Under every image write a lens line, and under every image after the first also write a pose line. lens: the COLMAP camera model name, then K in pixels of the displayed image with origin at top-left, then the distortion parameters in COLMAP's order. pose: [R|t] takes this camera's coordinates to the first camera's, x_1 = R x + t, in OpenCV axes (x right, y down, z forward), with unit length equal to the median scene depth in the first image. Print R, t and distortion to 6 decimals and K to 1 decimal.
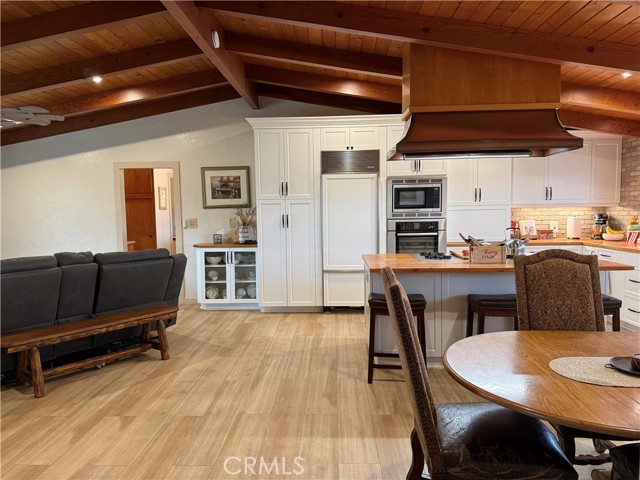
lens RADIAL K [[450.9, 0, 316.6], [0, 450.9, 244.4], [0, 0, 1]] dist [0.069240, -0.100059]
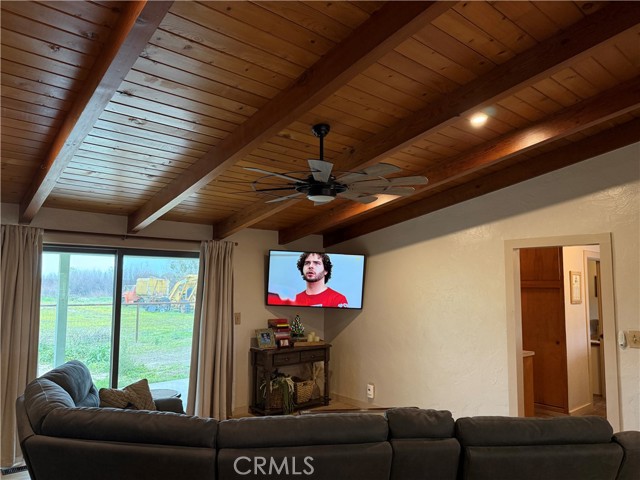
lens RADIAL K [[450.9, 0, 315.0], [0, 450.9, 237.4], [0, 0, 1]] dist [0.069240, -0.100059]
pose [[0.679798, -0.053732, -0.731428, -0.189888], [-0.080755, 0.985764, -0.147471, -0.083364], [0.728939, 0.159317, 0.665782, 0.463993]]
